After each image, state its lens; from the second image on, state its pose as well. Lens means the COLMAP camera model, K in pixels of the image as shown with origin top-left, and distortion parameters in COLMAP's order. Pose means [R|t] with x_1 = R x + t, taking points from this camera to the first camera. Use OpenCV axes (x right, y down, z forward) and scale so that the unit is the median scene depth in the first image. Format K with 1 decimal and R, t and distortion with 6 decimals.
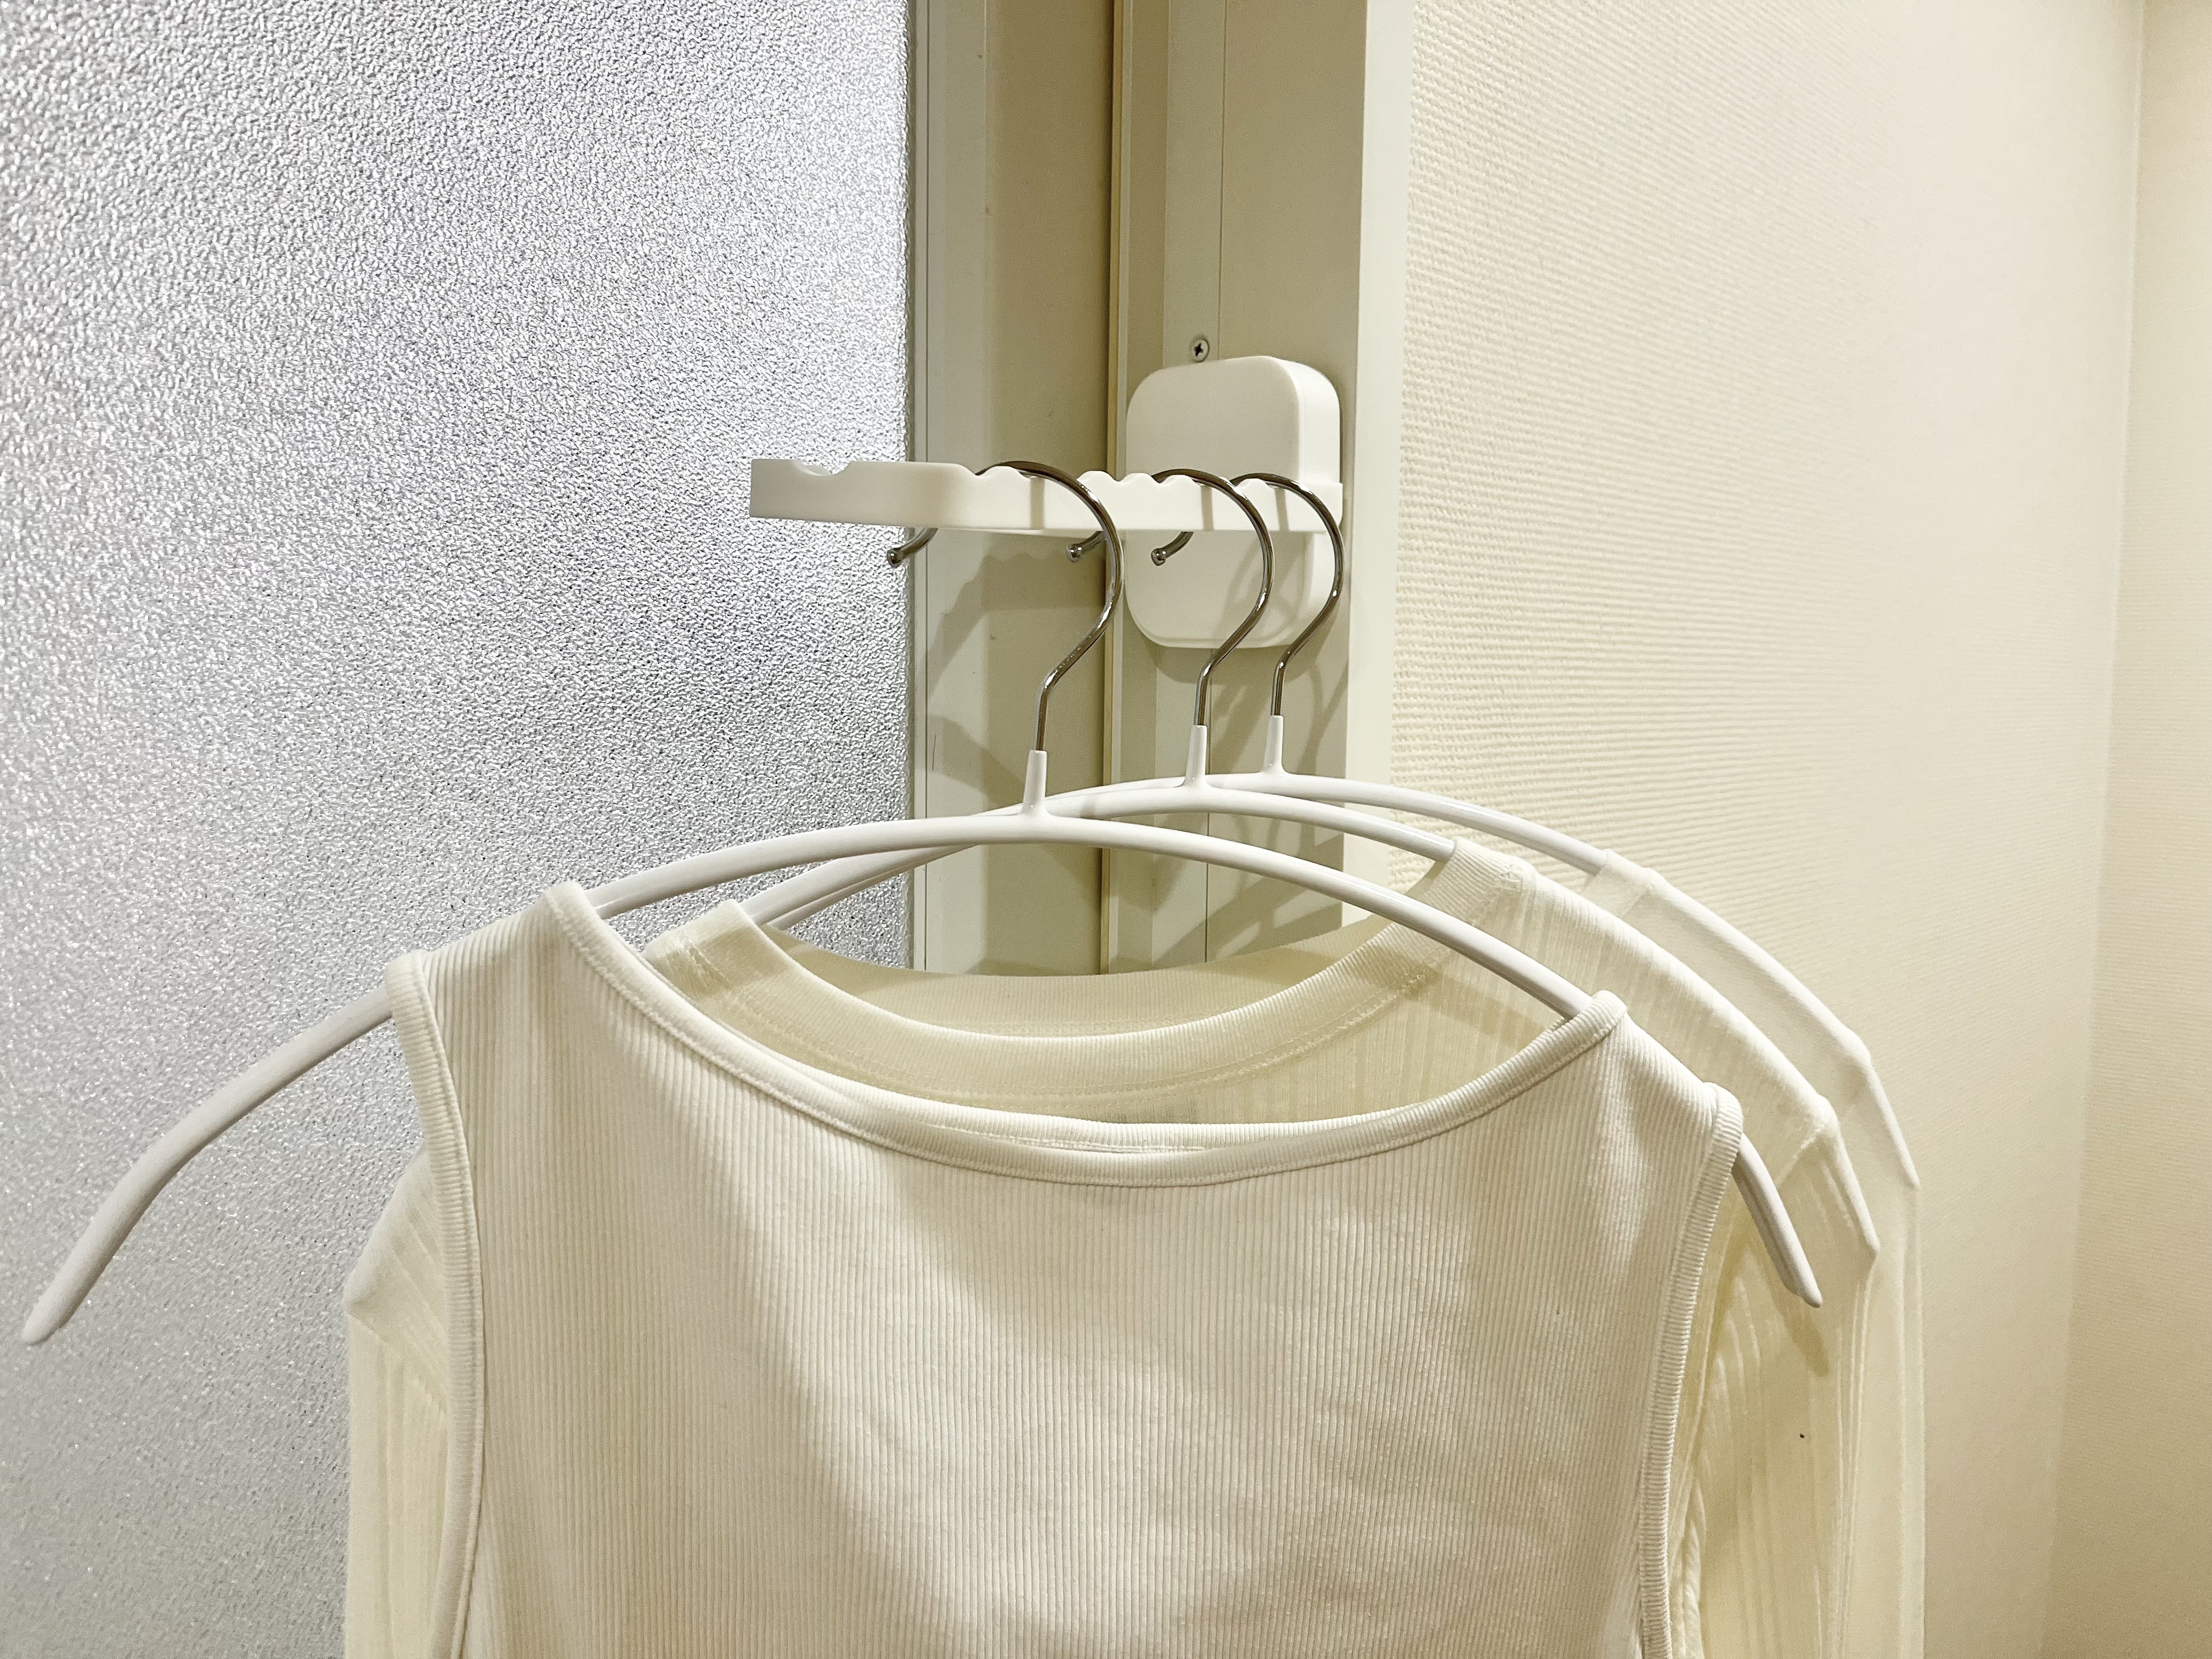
lens RADIAL K [[1969.5, 0, 1106.9], [0, 1969.5, 897.0], [0, 0, 1]] dist [0.008002, -0.097756]
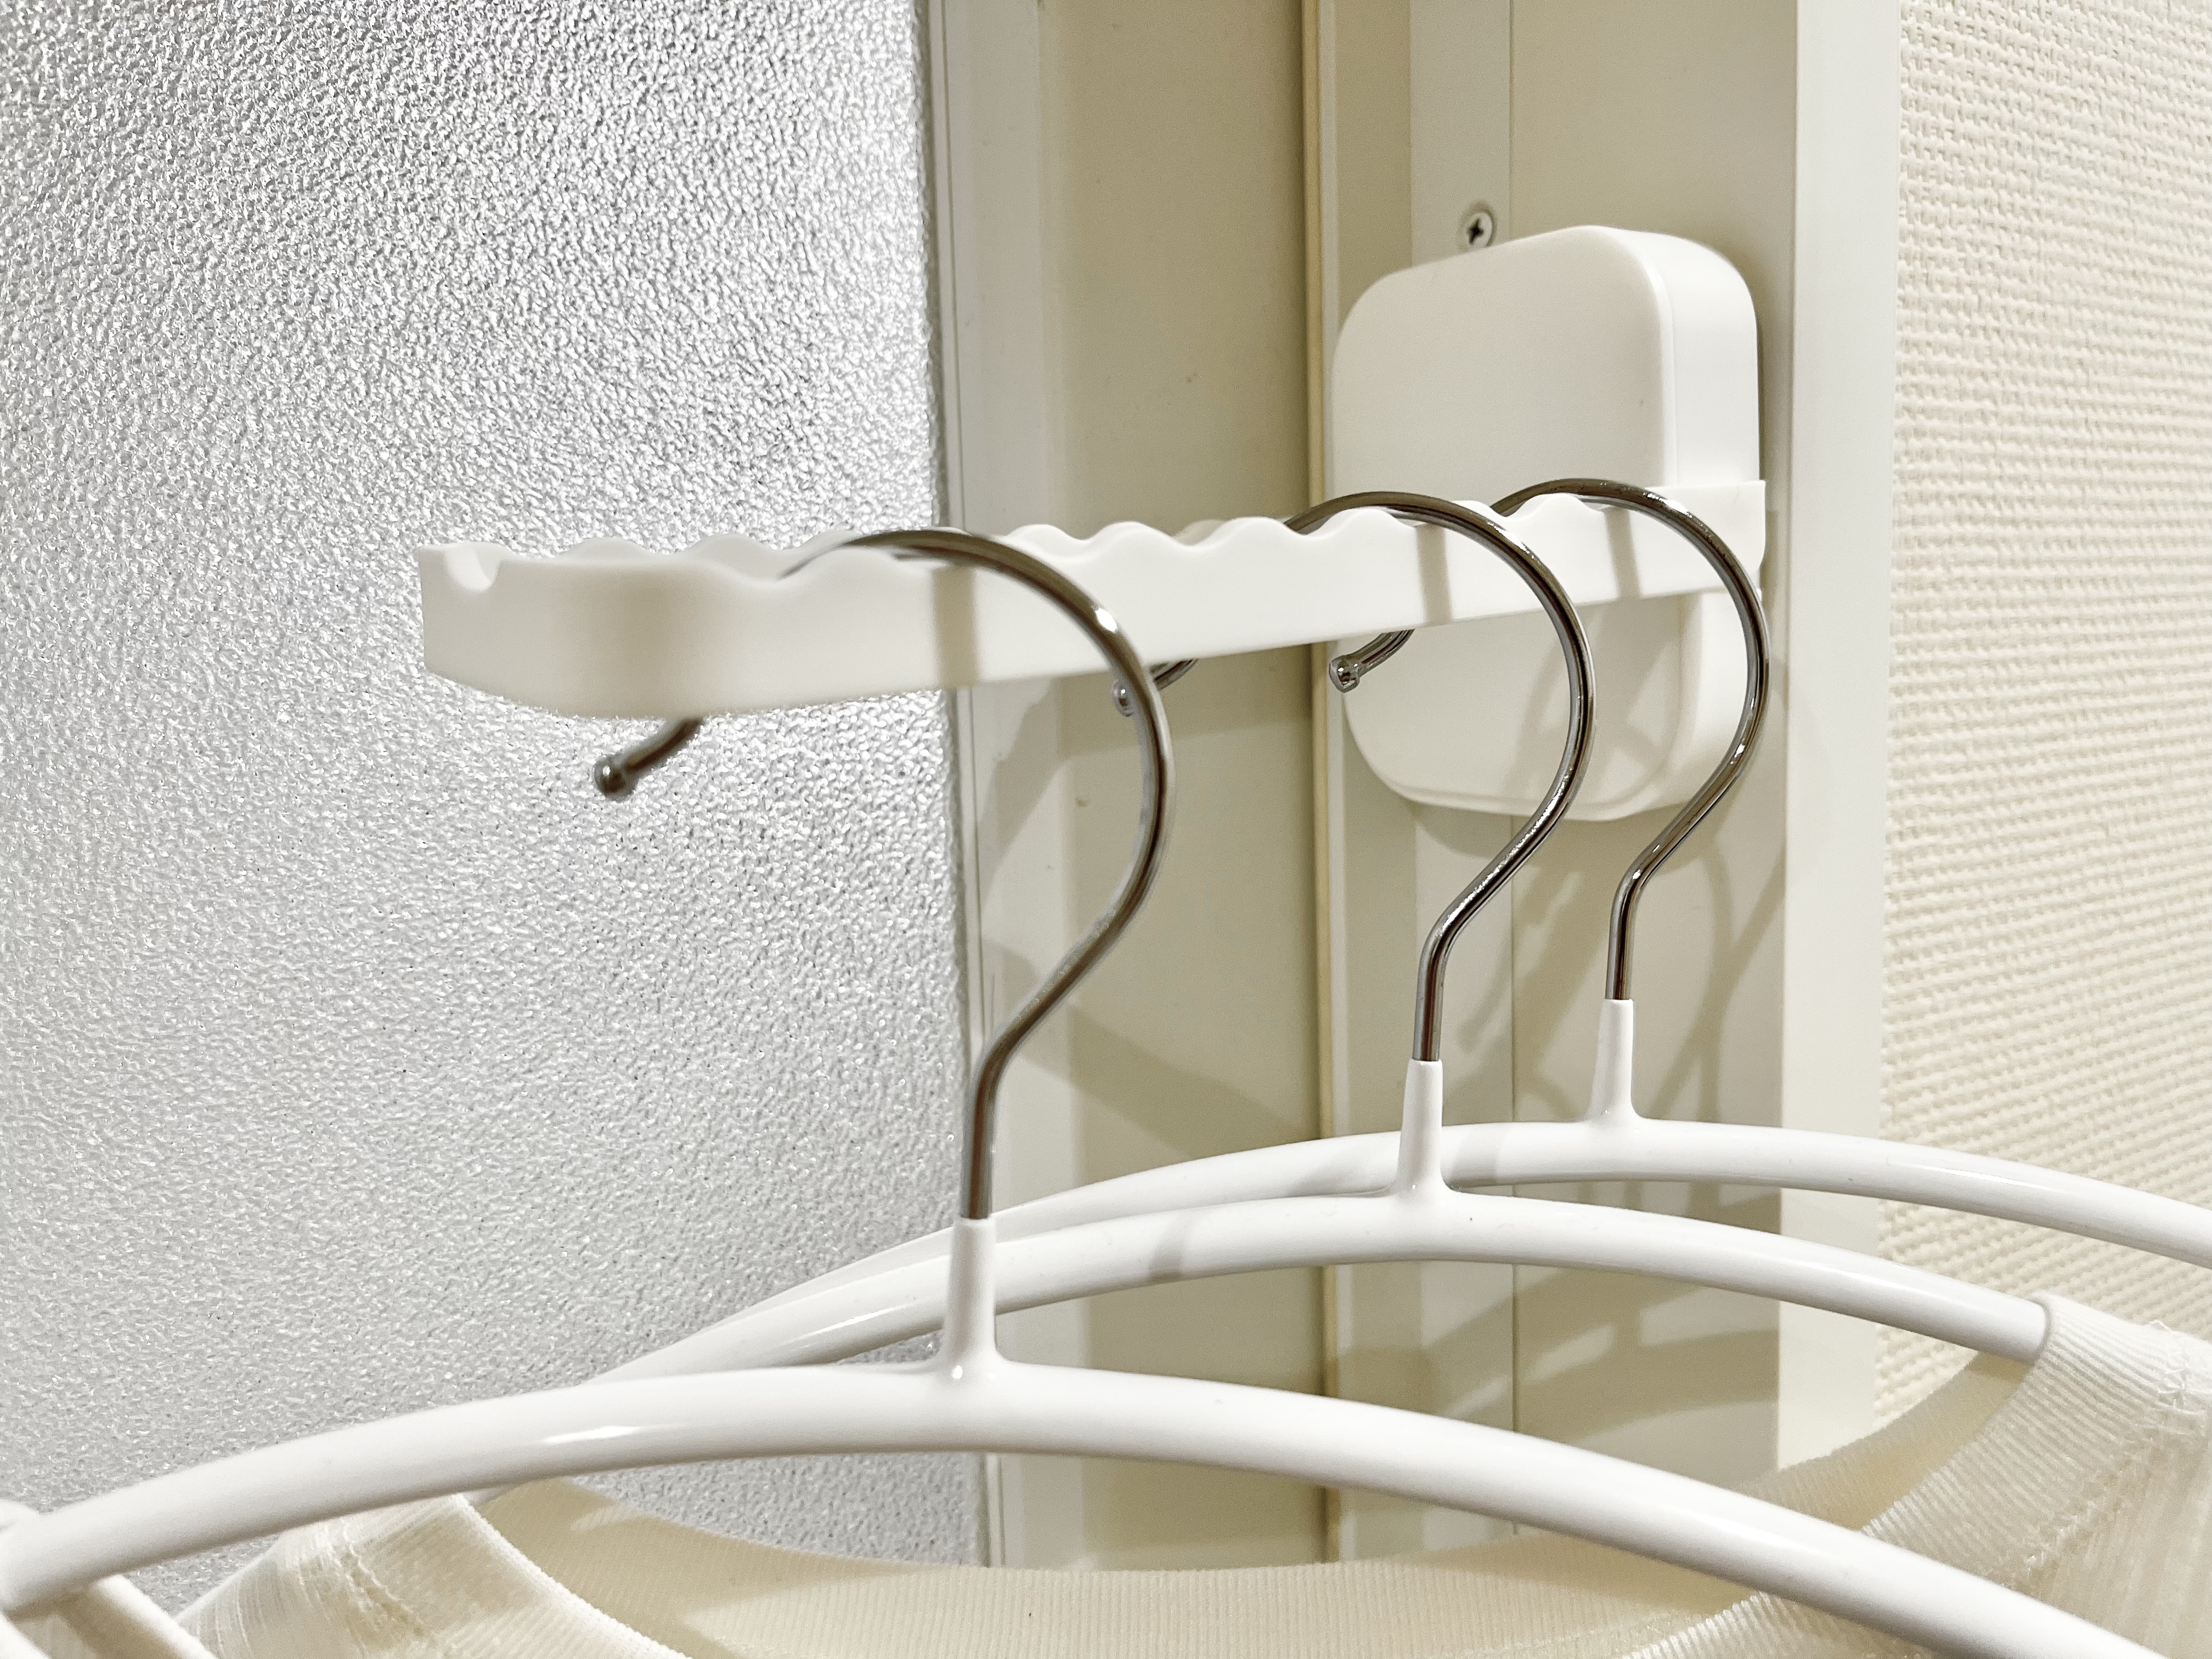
lens RADIAL K [[1934.2, 0, 1106.0], [0, 1934.2, 829.5], [0, 0, 1]] dist [0.217815, -0.416439]
pose [[0.975025, -0.017975, -0.221367, 0.063169], [0.018387, 0.999831, -0.000202, -0.119100], [0.221333, -0.003873, 0.975190, 0.461361]]
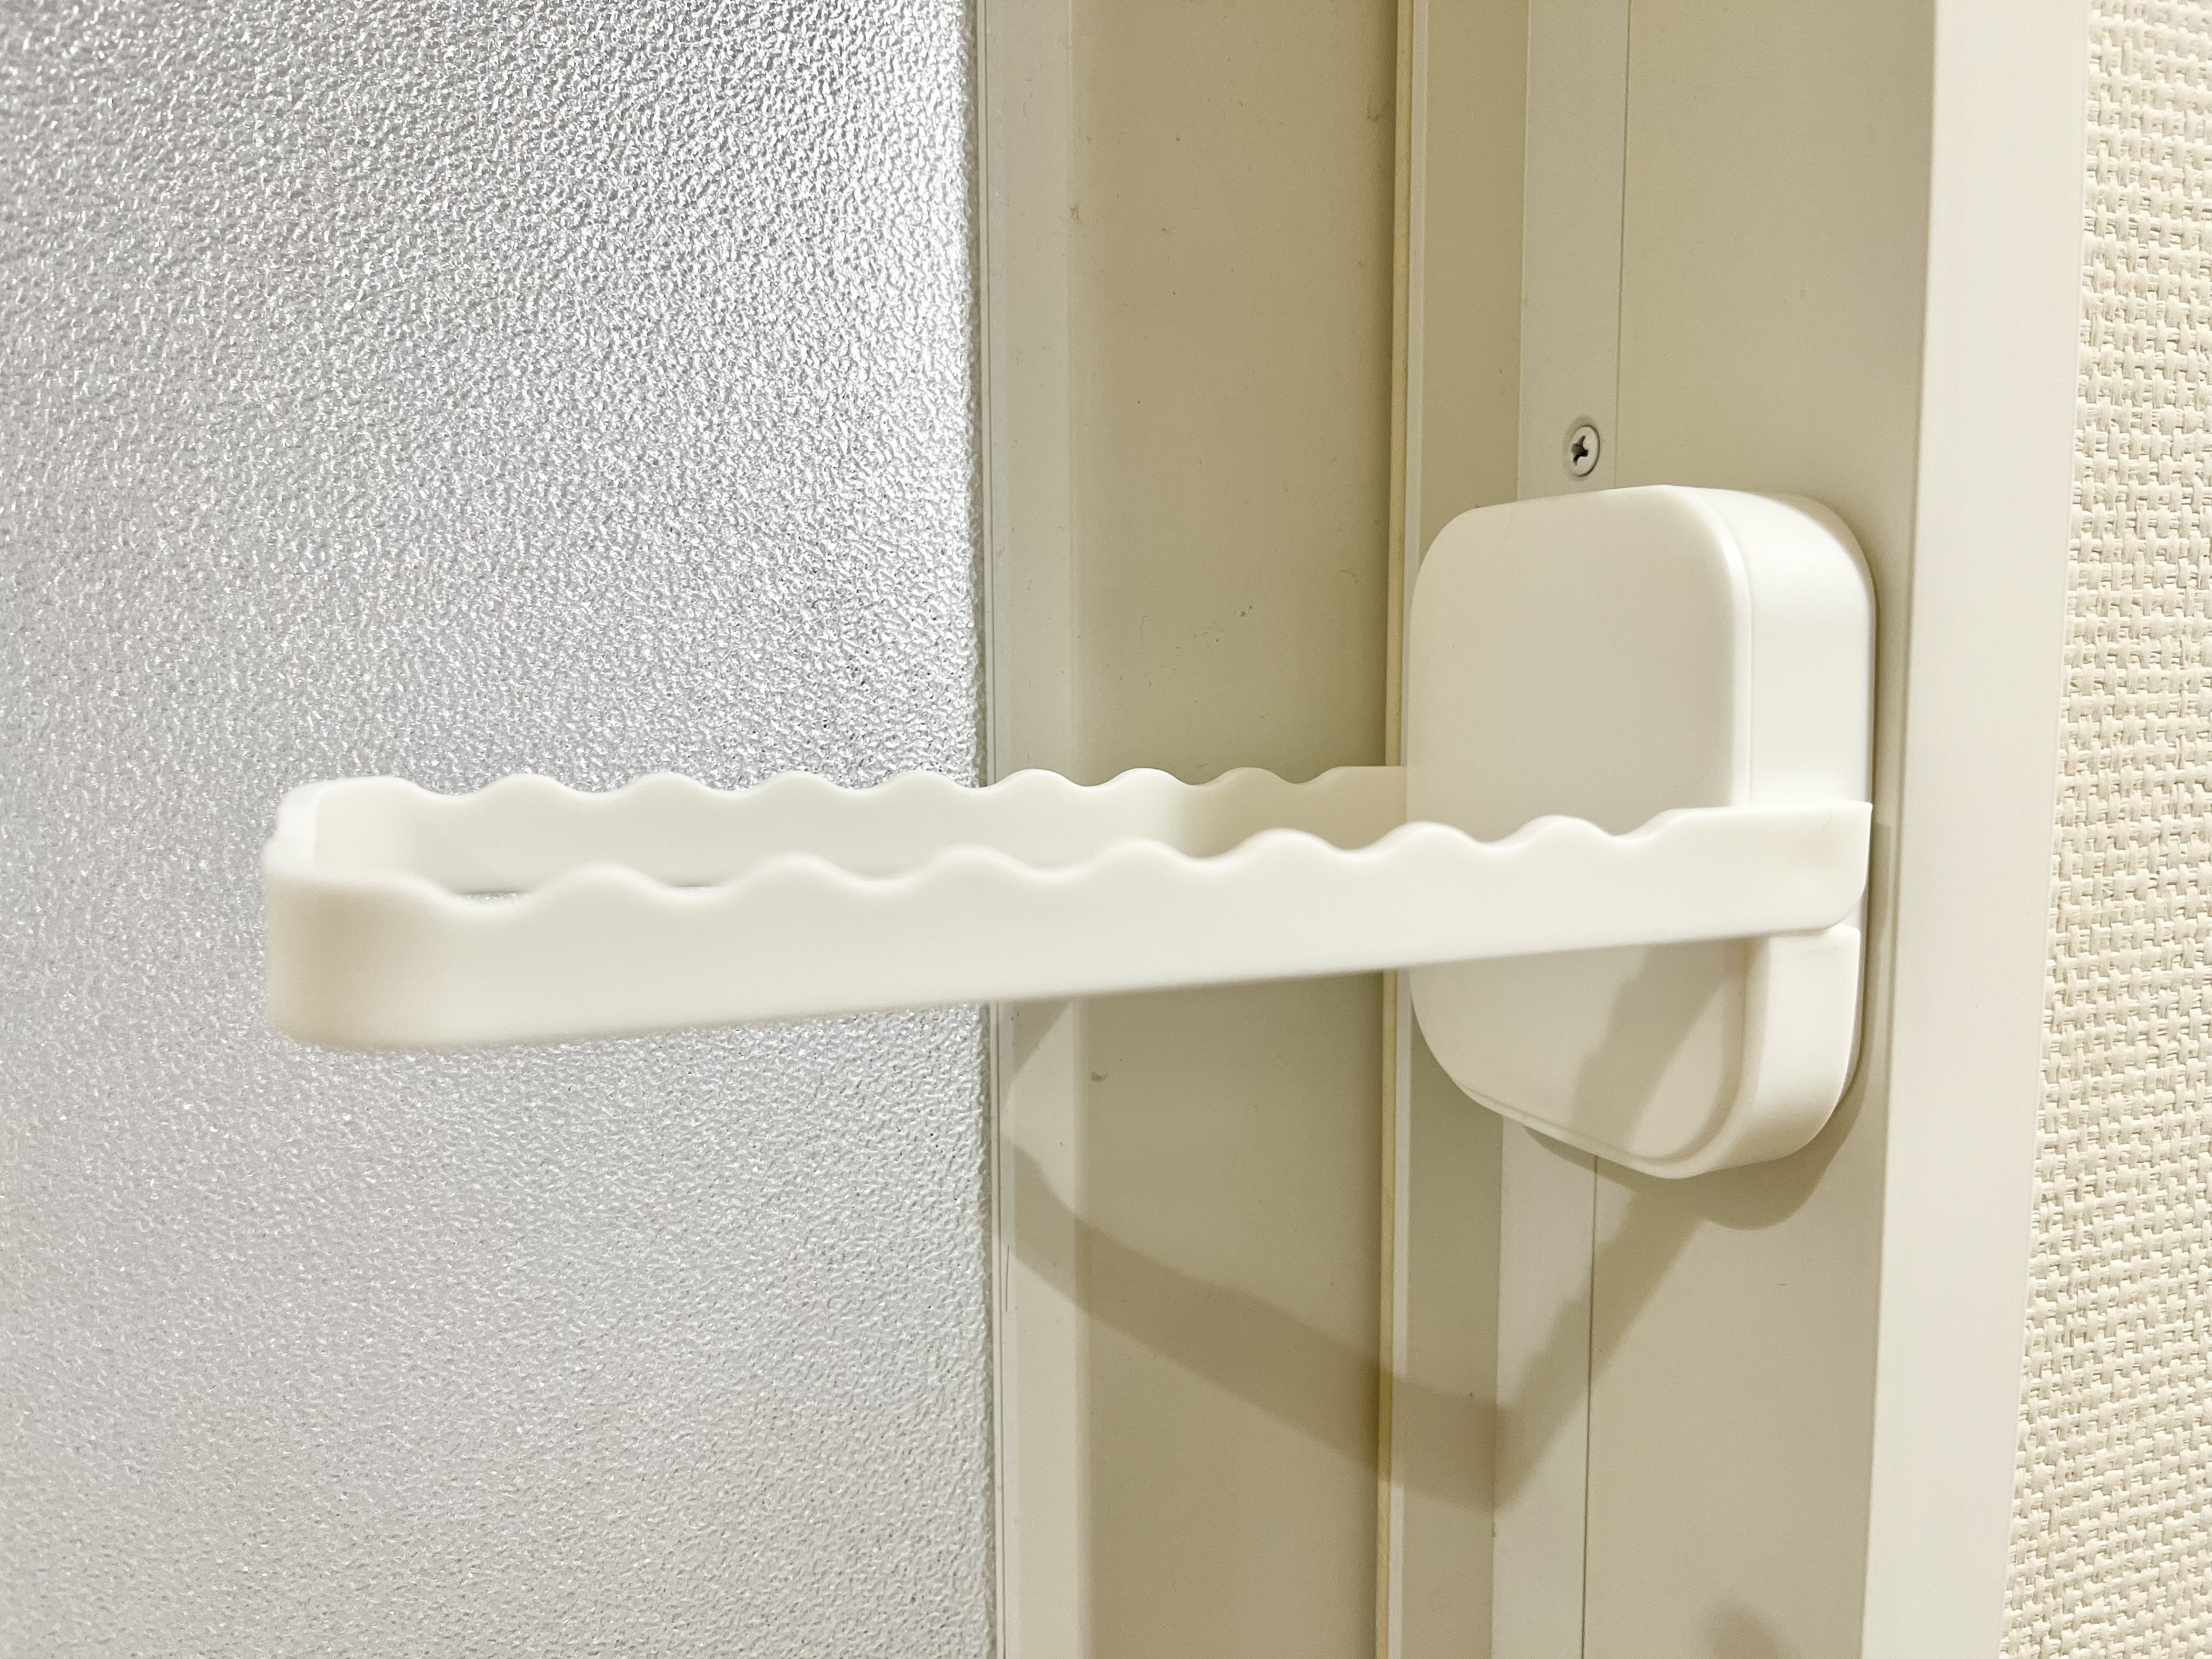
lens RADIAL K [[1969.5, 0, 1106.9], [0, 1969.5, 897.0], [0, 0, 1]] dist [0.008002, -0.097756]
pose [[0.905177, 0.033047, -0.423748, 0.138428], [-0.026347, 0.999418, 0.021662, -0.180786], [0.424218, -0.008443, 0.905521, 0.542234]]
